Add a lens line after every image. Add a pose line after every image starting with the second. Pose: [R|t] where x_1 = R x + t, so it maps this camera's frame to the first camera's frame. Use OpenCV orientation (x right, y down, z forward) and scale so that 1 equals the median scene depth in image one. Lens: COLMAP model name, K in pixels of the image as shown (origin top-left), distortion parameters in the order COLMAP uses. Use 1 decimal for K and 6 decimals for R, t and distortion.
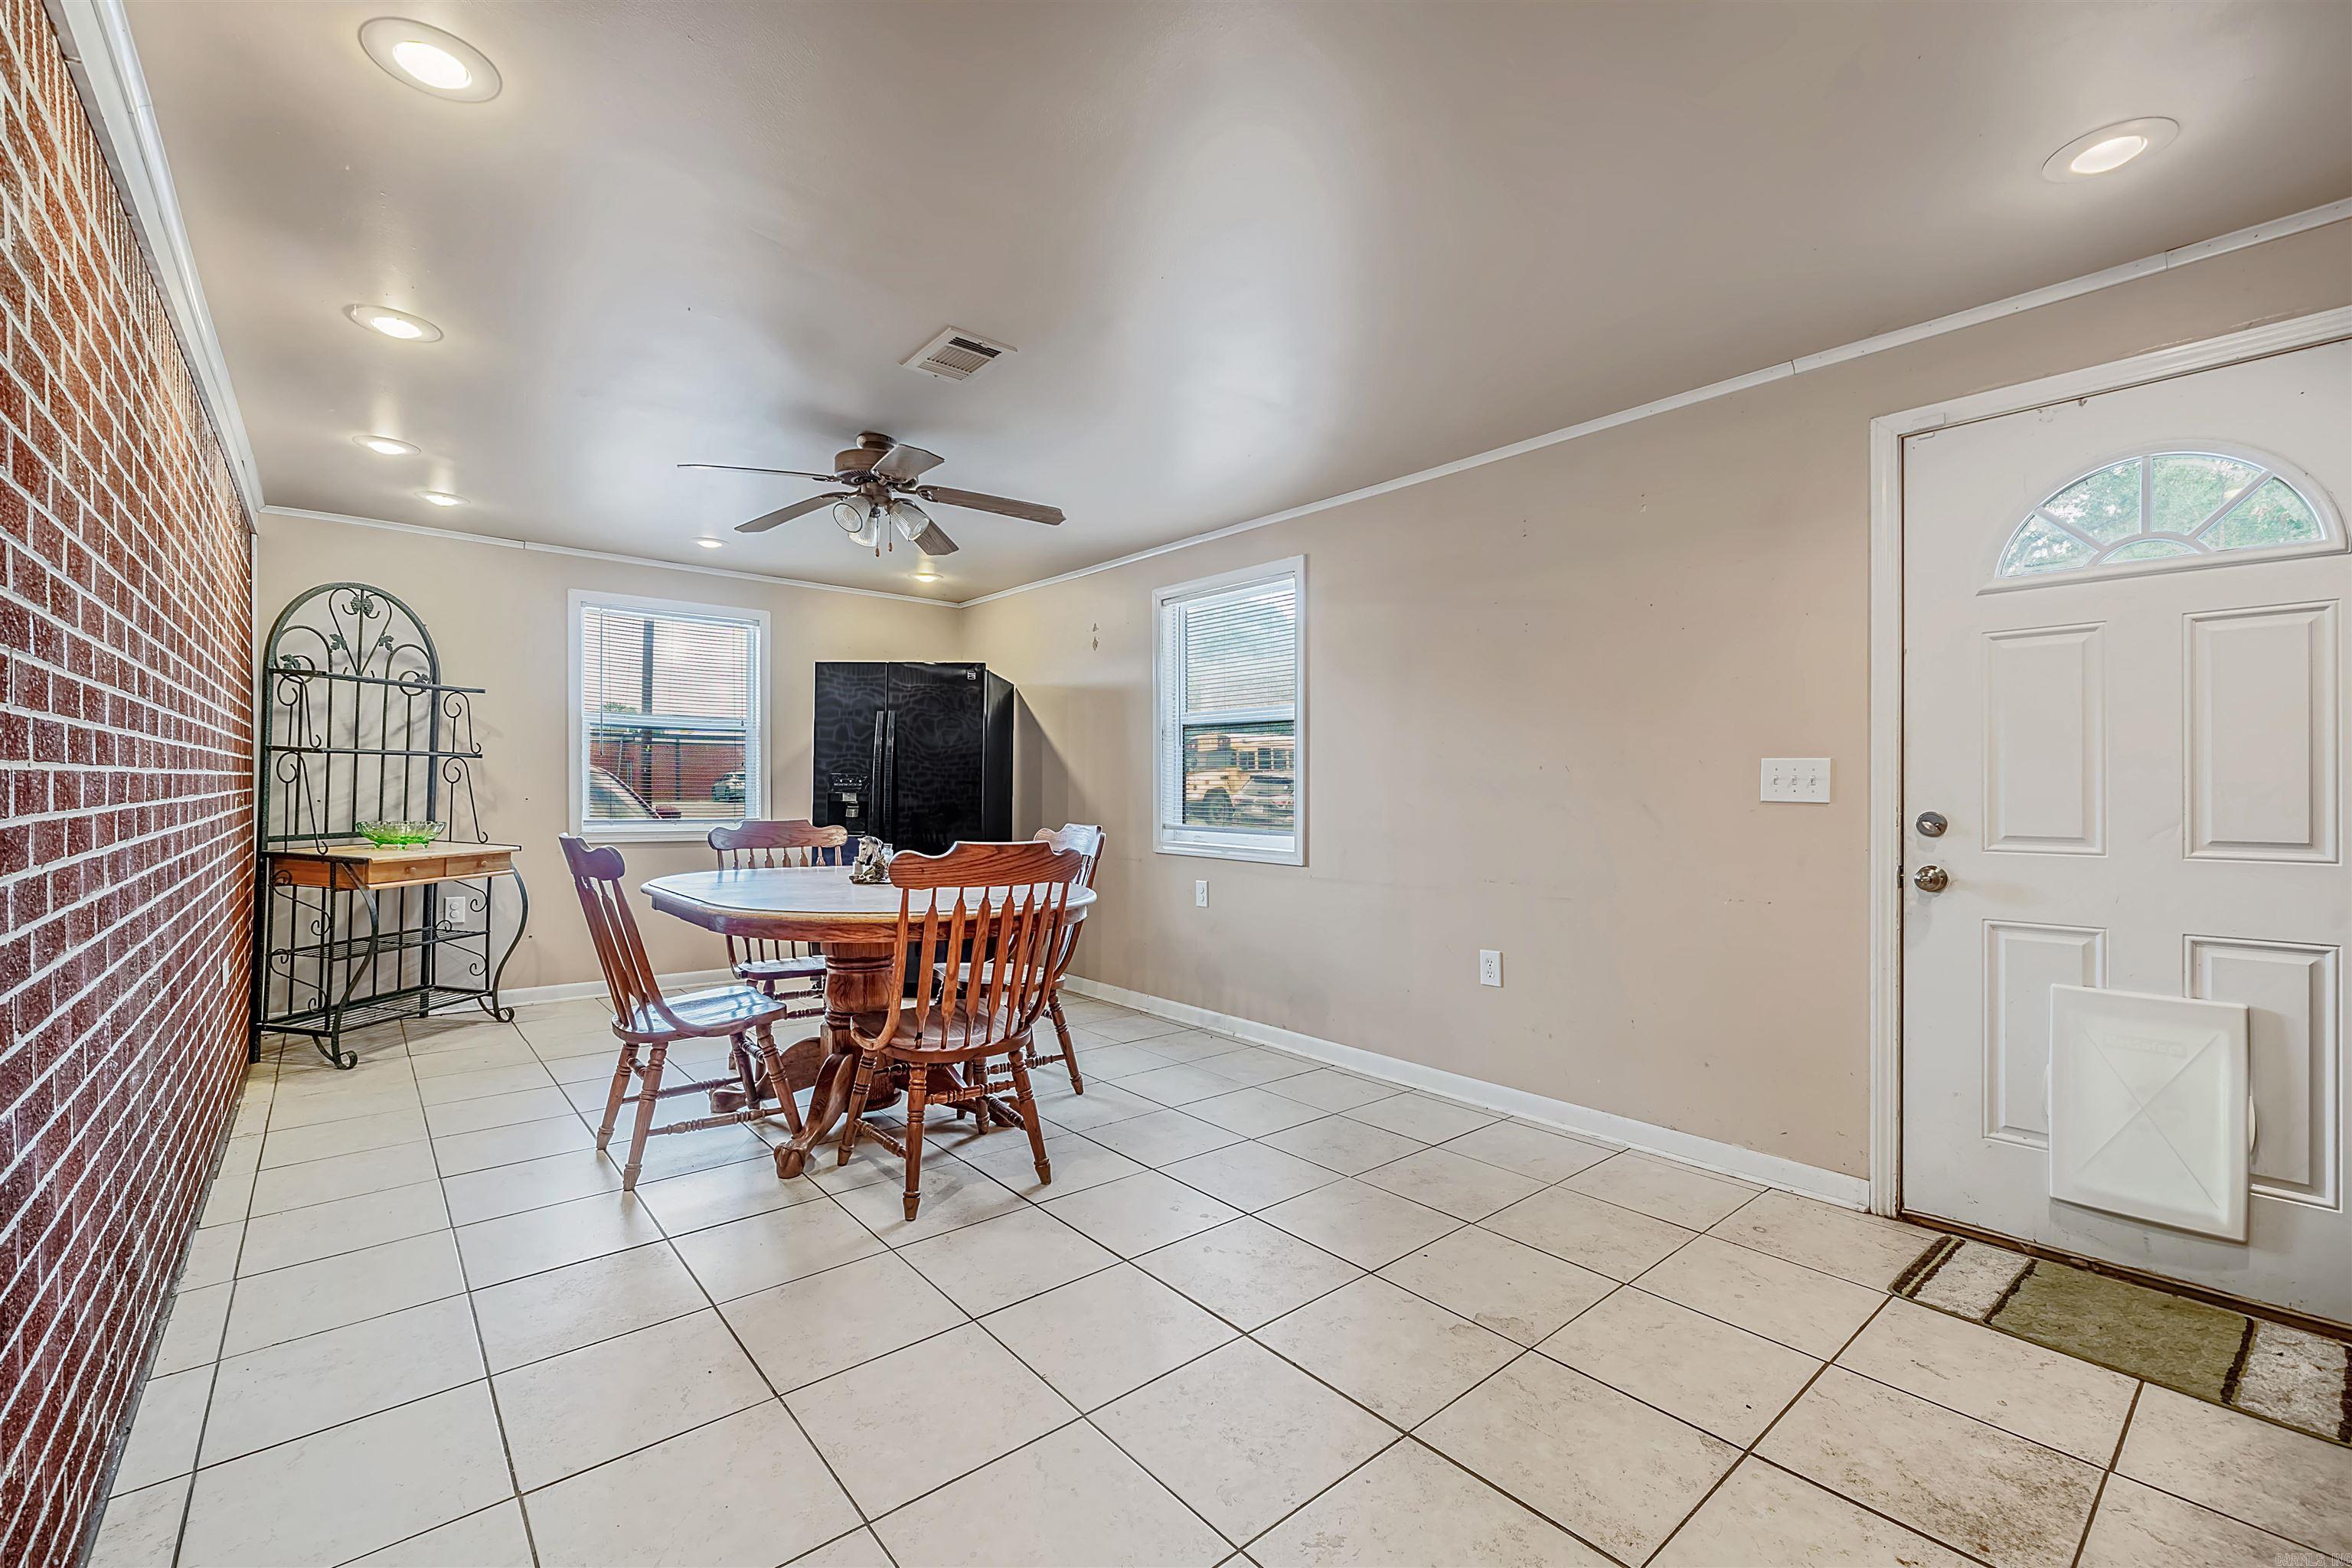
lens RADIAL K [[1000.2, 0, 1171.1], [0, 1000.2, 777.9], [0, 0, 1]] dist [-0.004944, -0.000083]
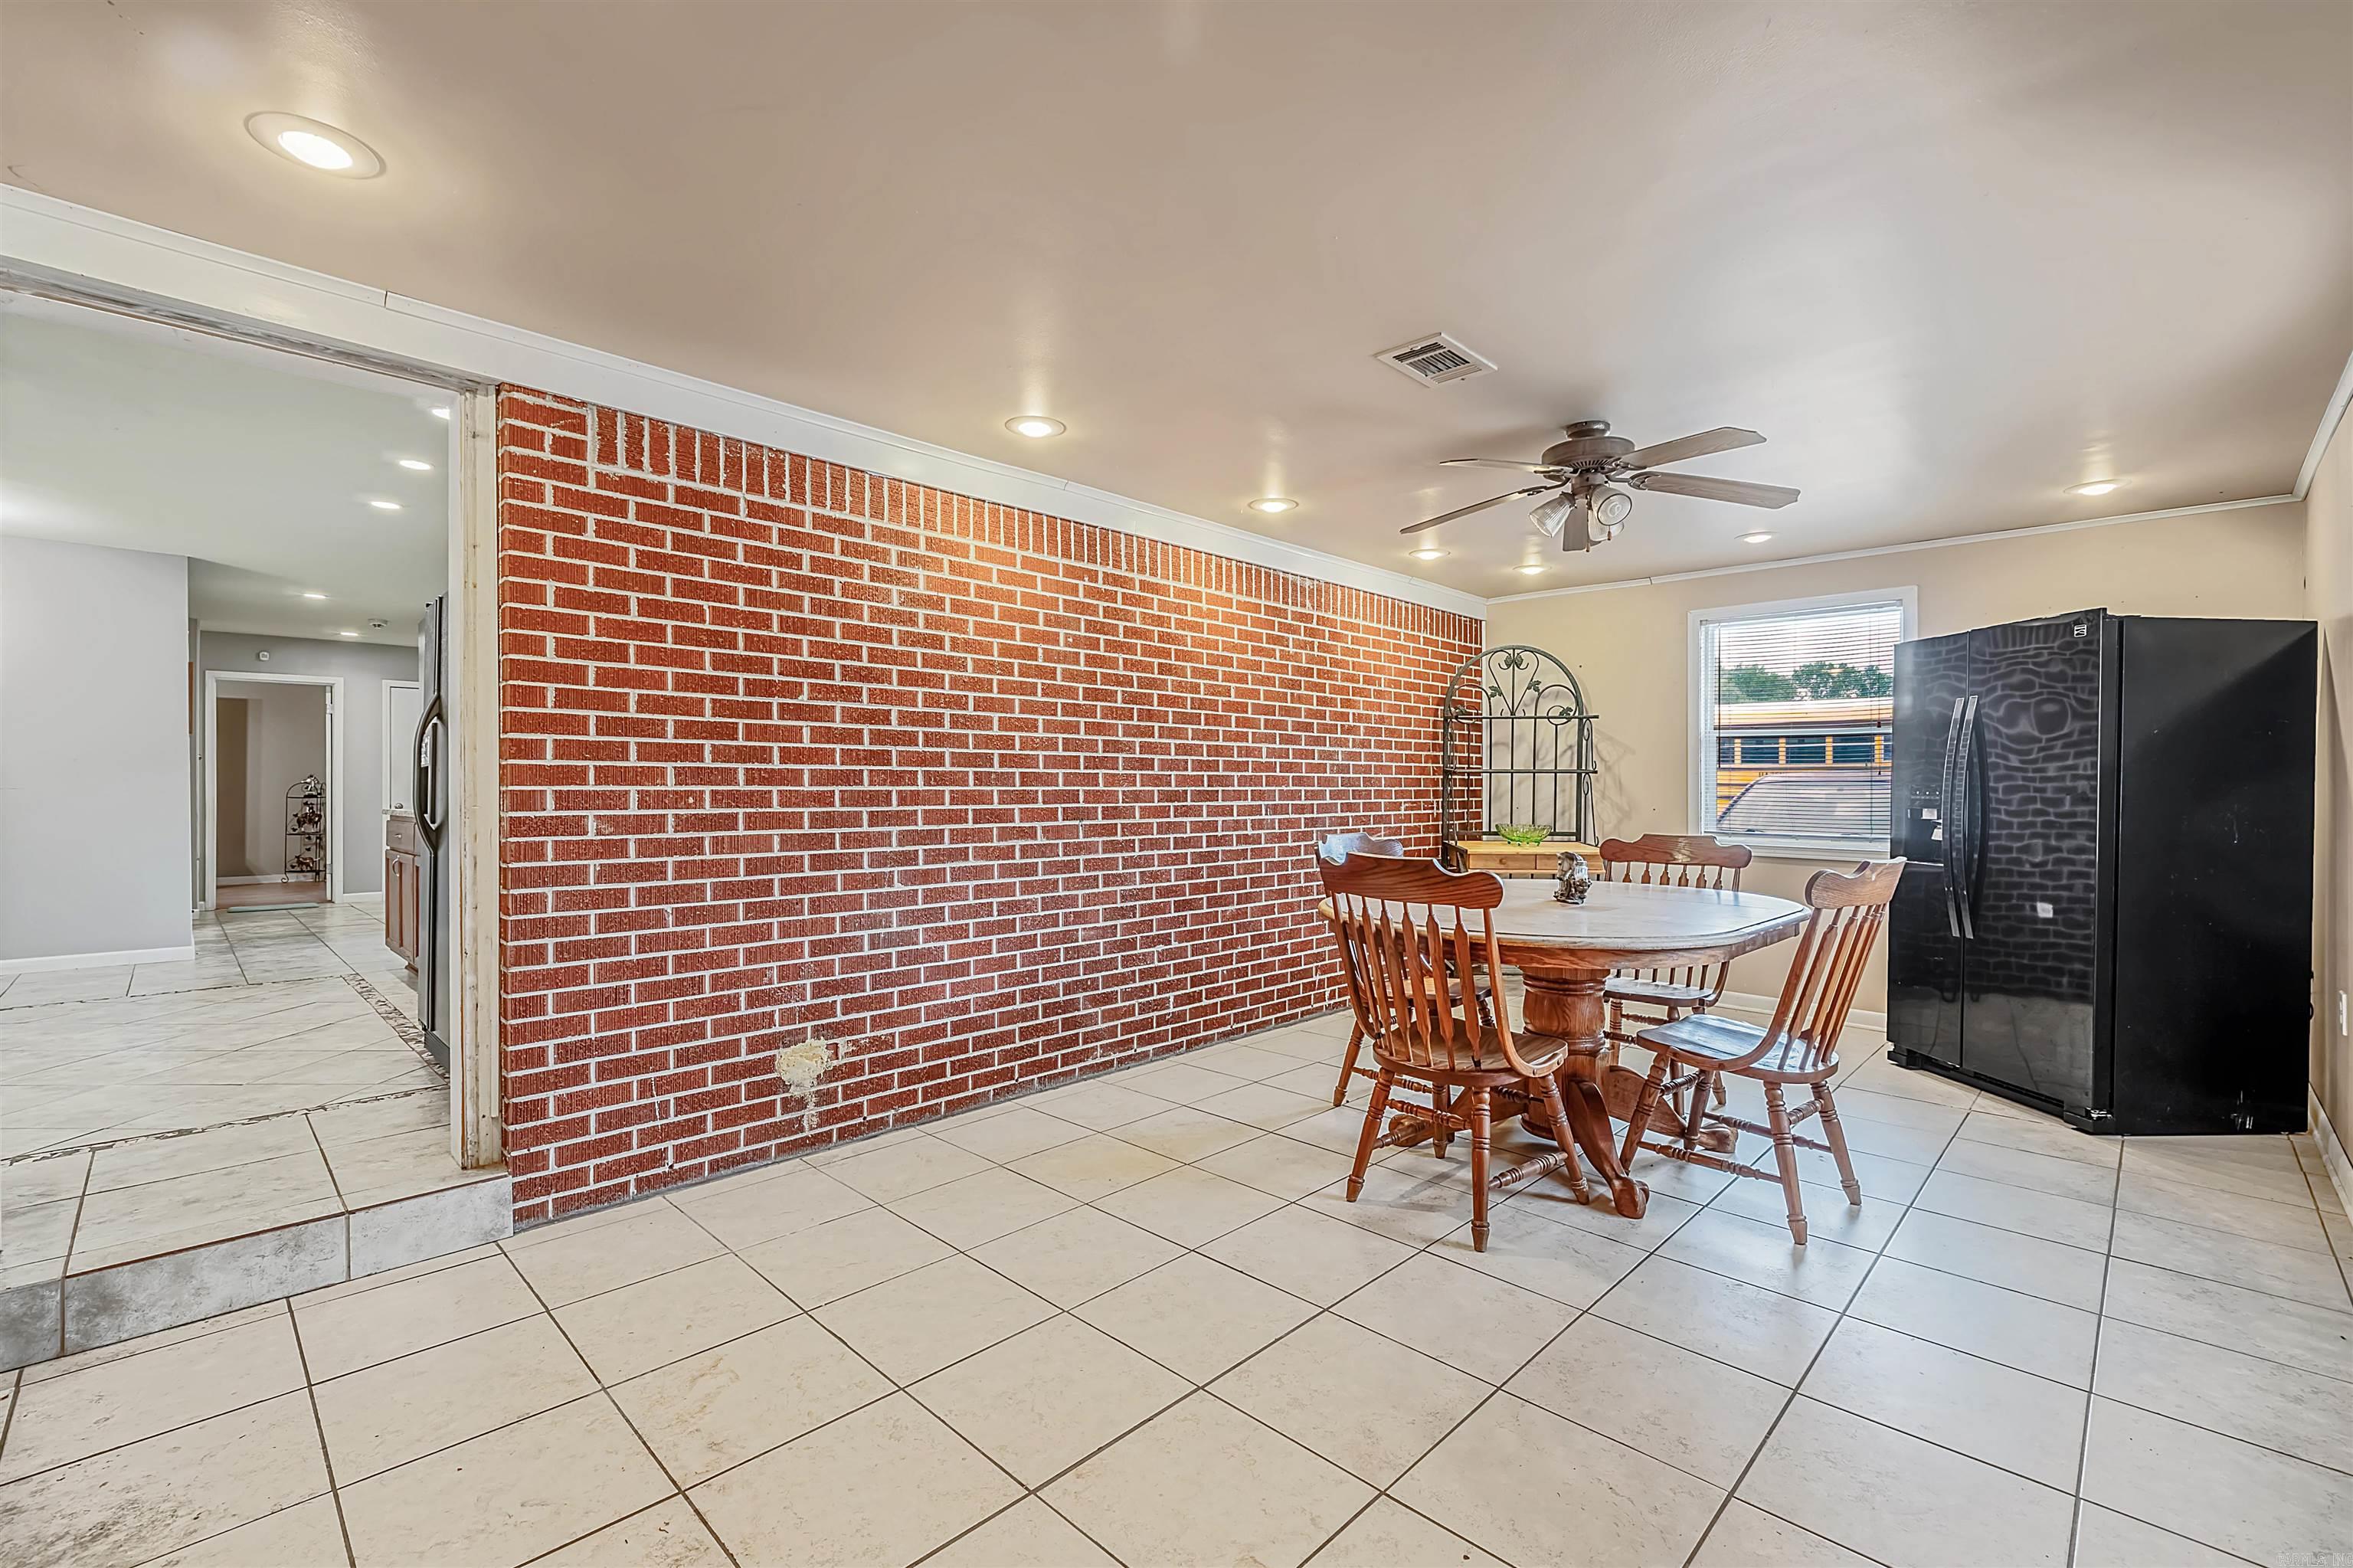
lens RADIAL K [[1000.7, 0, 1169.0], [0, 1000.7, 792.3], [0, 0, 1]] dist [-0.004944, -0.000083]
pose [[0.081503, -0.003680, -0.996666, 0.483148], [0.003053, 0.999989, -0.003442, 0.004563], [0.996668, -0.002762, 0.081513, 0.438562]]
